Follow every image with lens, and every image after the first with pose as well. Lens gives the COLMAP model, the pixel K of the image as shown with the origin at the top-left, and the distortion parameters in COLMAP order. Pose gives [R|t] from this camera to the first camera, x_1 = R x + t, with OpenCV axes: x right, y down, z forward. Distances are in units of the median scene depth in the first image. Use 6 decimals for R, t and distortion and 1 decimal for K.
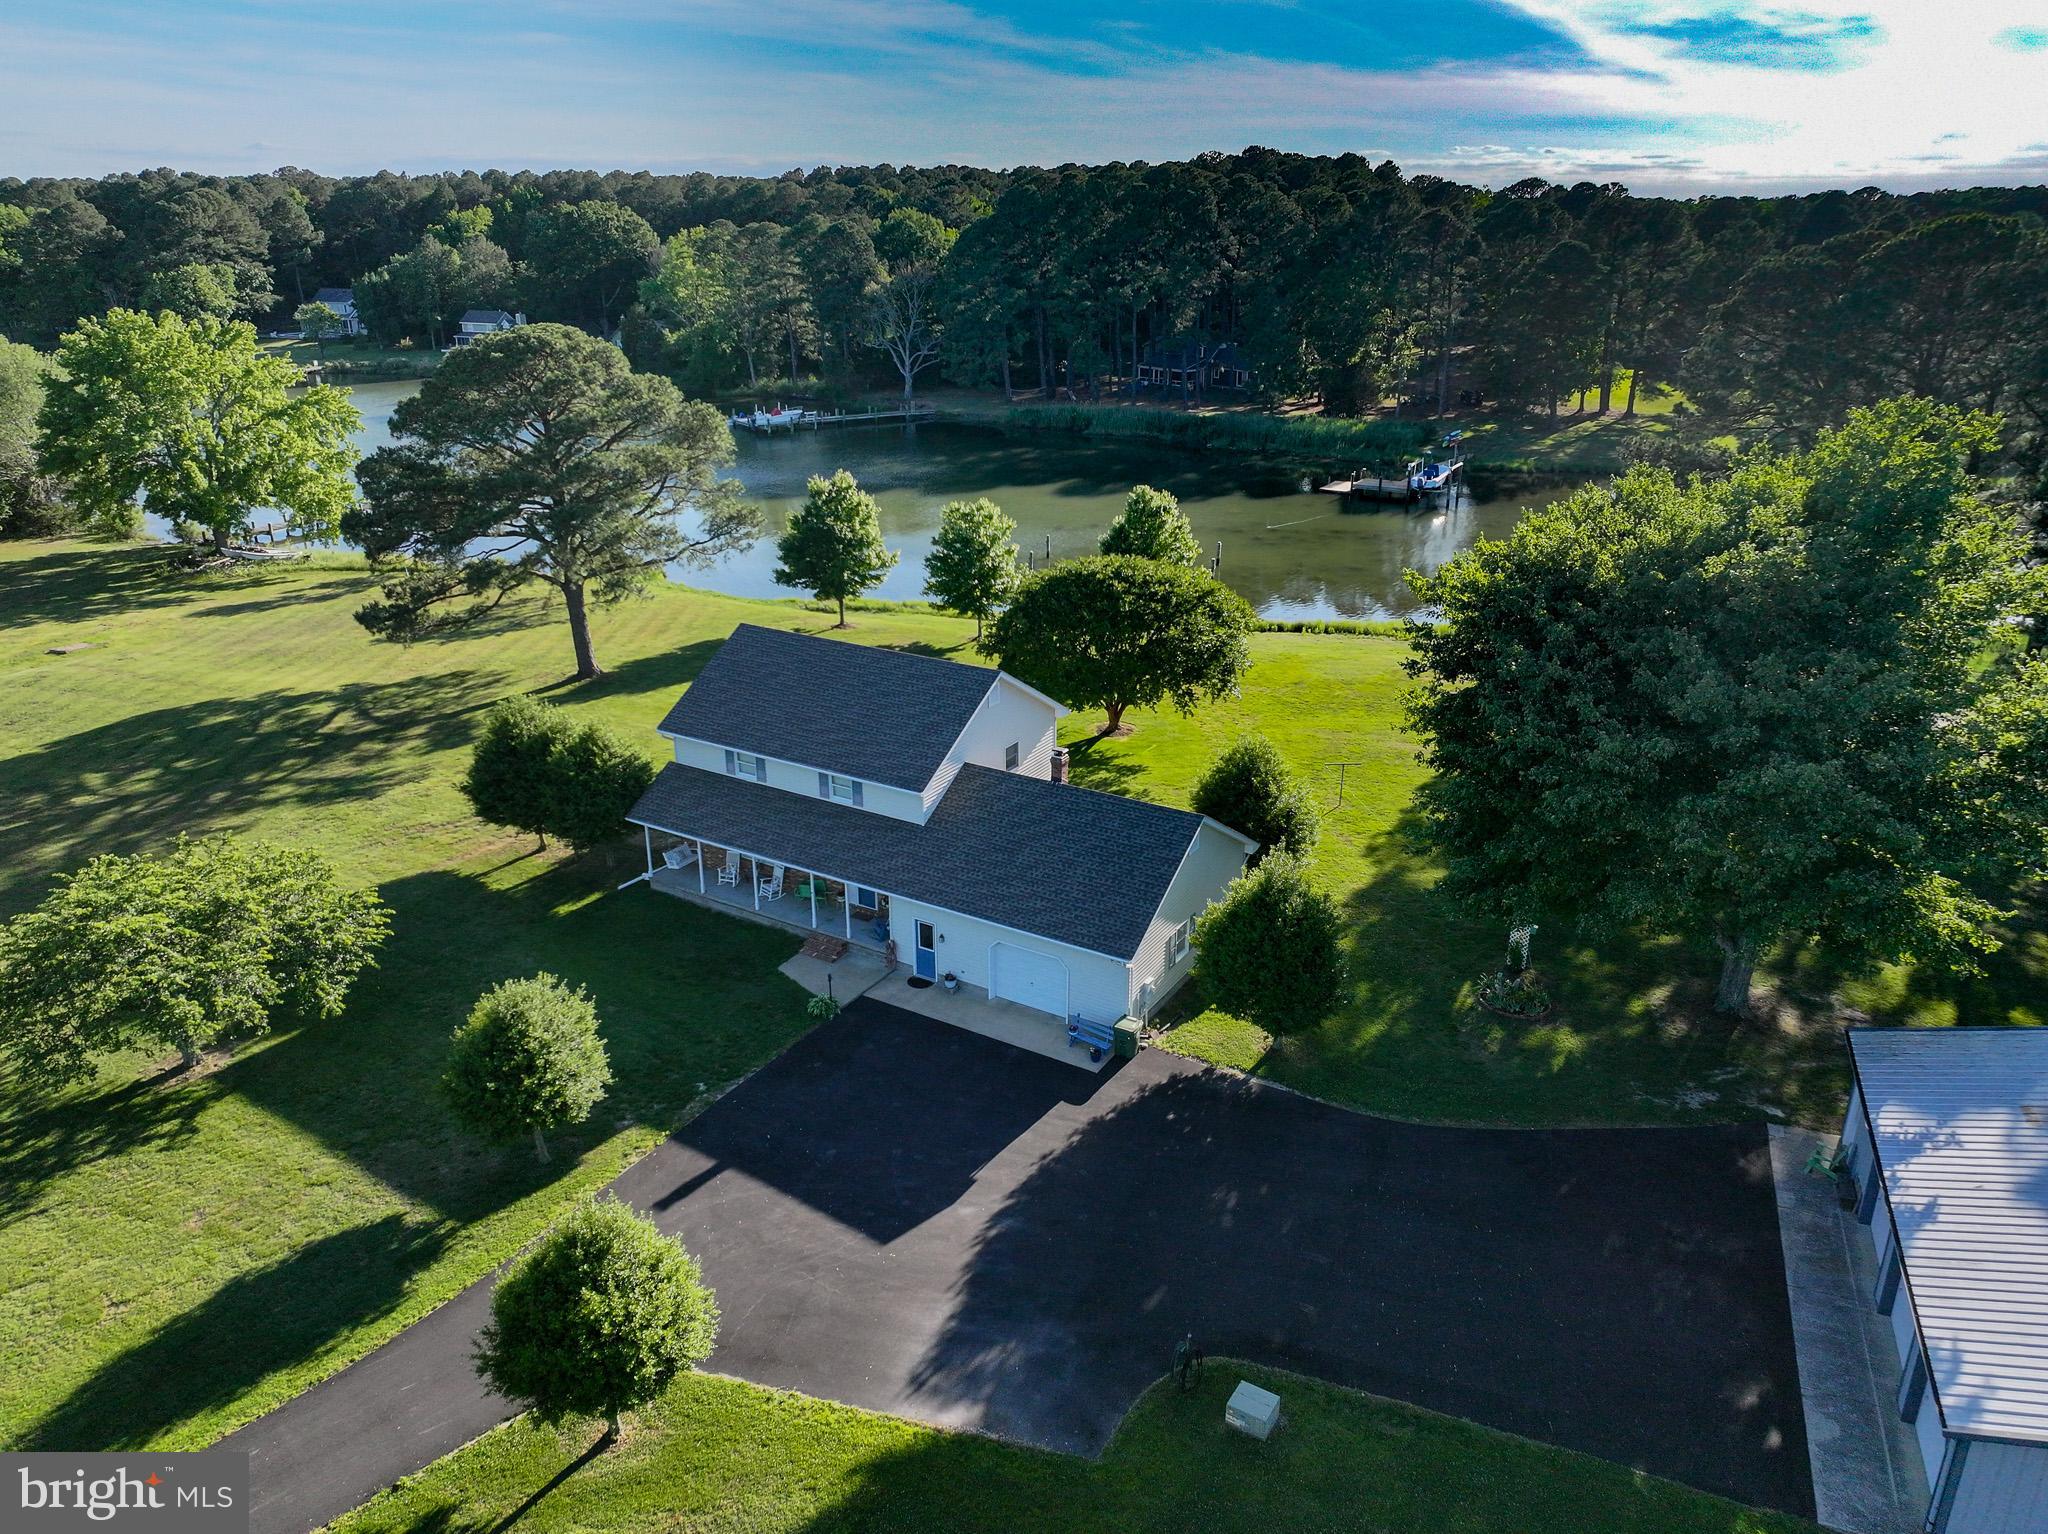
lens RADIAL K [[1442.0, 0, 1024.0], [0, 1442.0, 767.0], [0, 0, 1]] dist [0.005809, 0.002361]
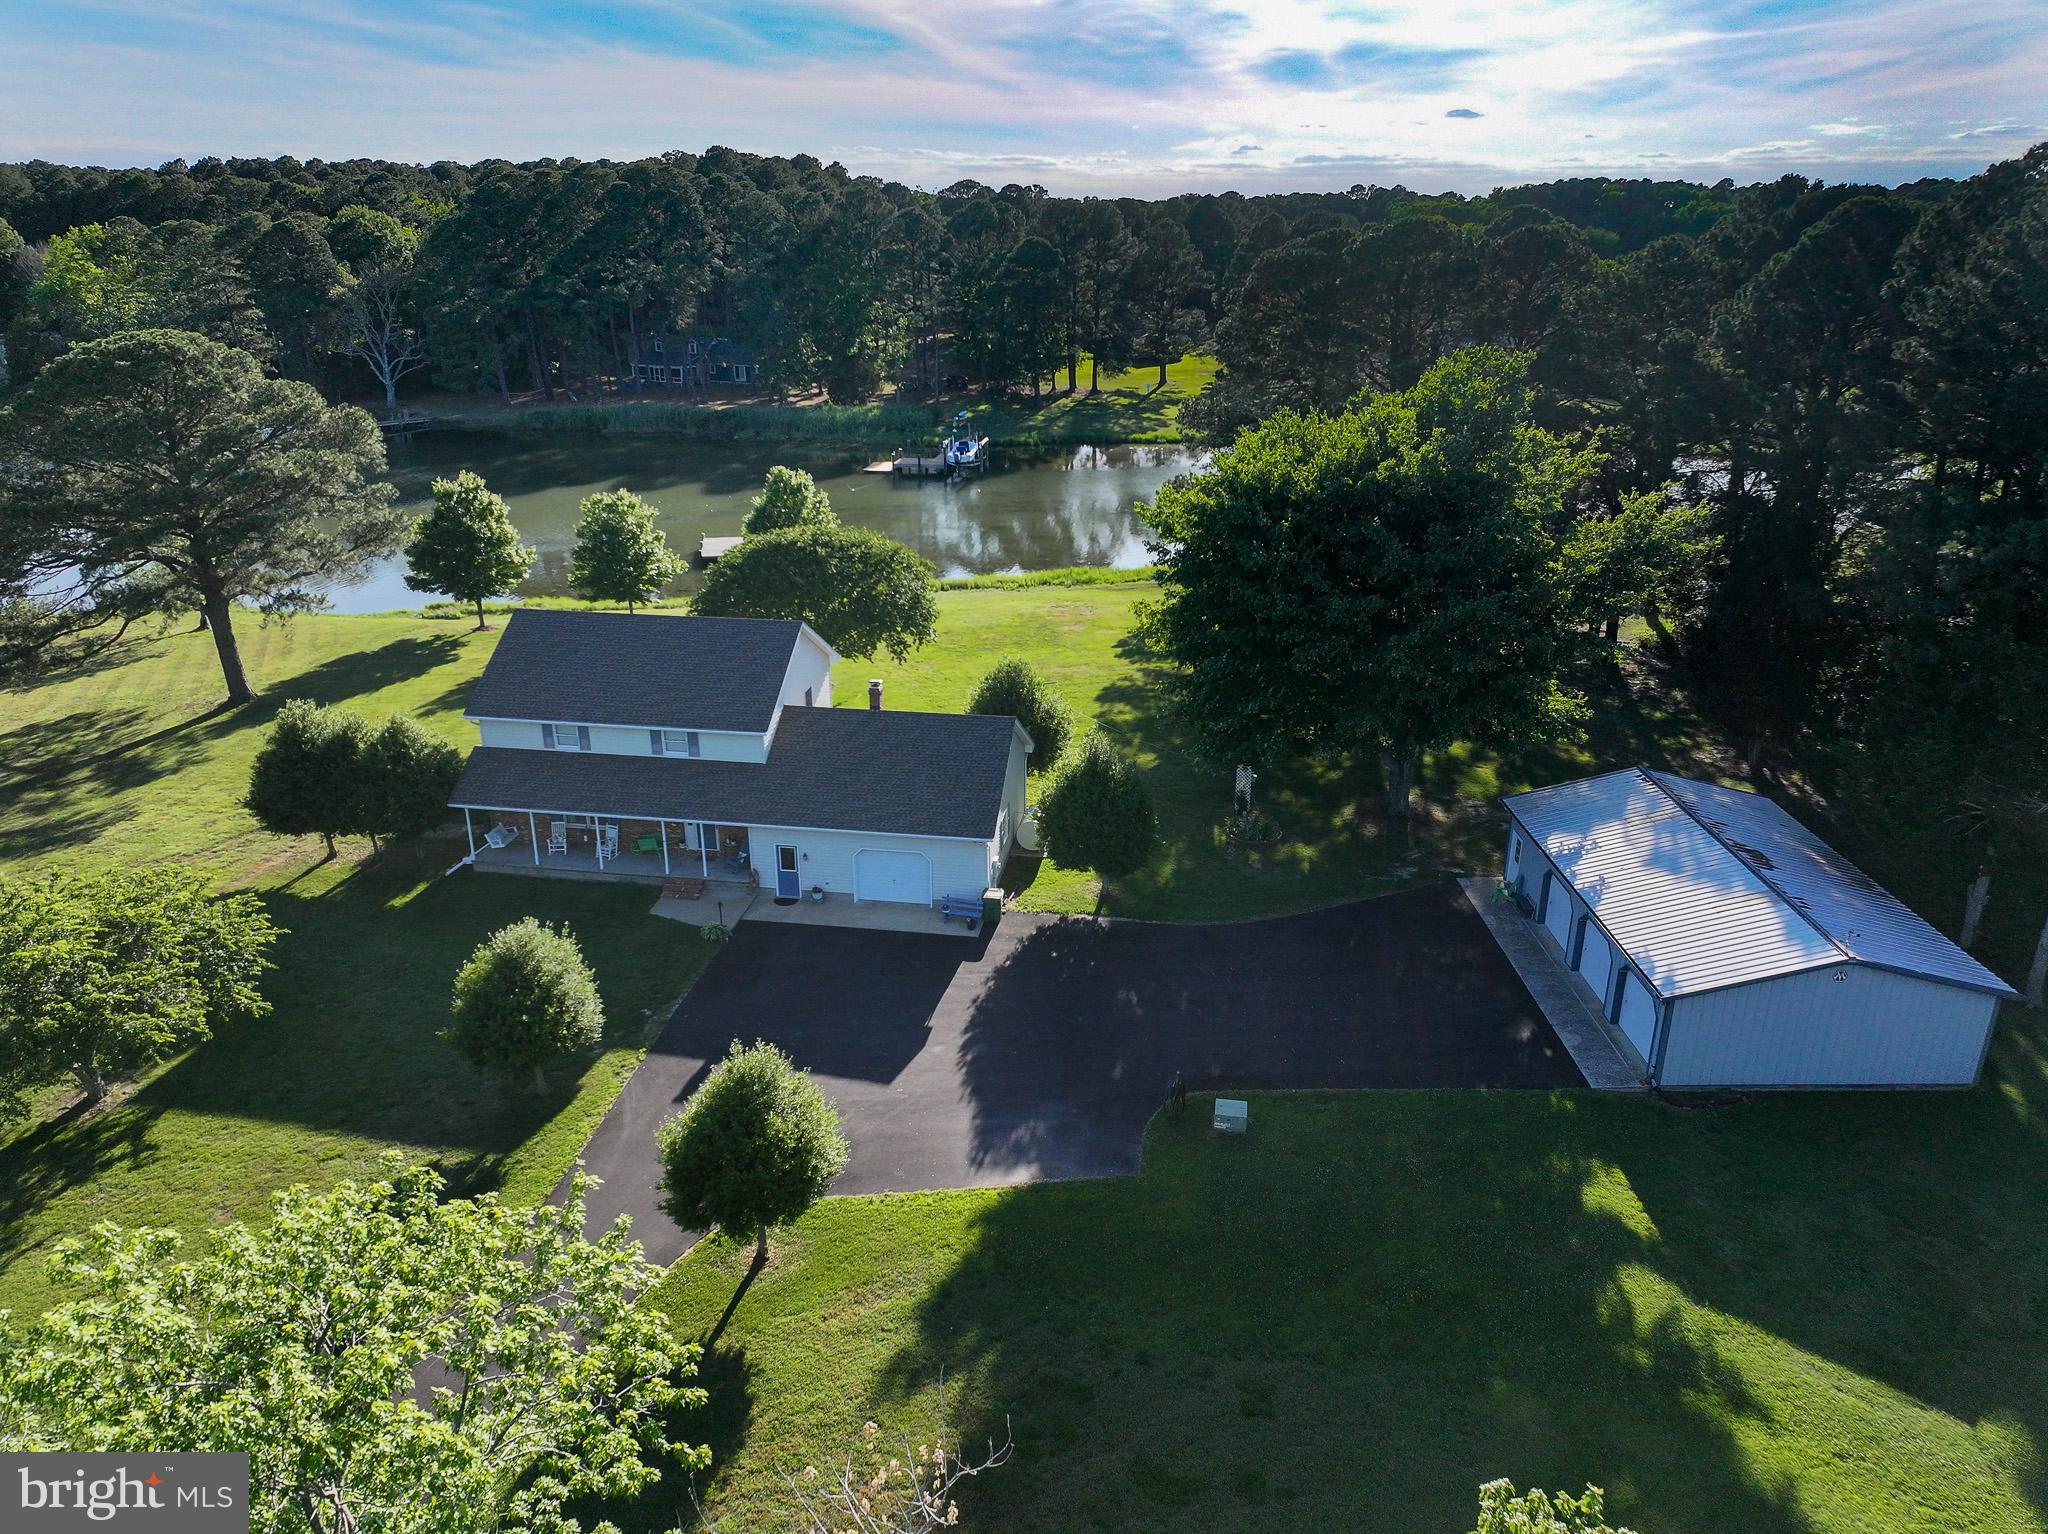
lens RADIAL K [[1458.8, 0, 1024.0], [0, 1458.8, 767.0], [0, 0, 1]] dist [0.005987, 0.004913]
pose [[0.922444, -0.136759, 0.361100, -0.188677], [0.137677, 0.990203, 0.023319, 0.028954], [-0.360751, 0.028205, 0.932235, -0.079610]]
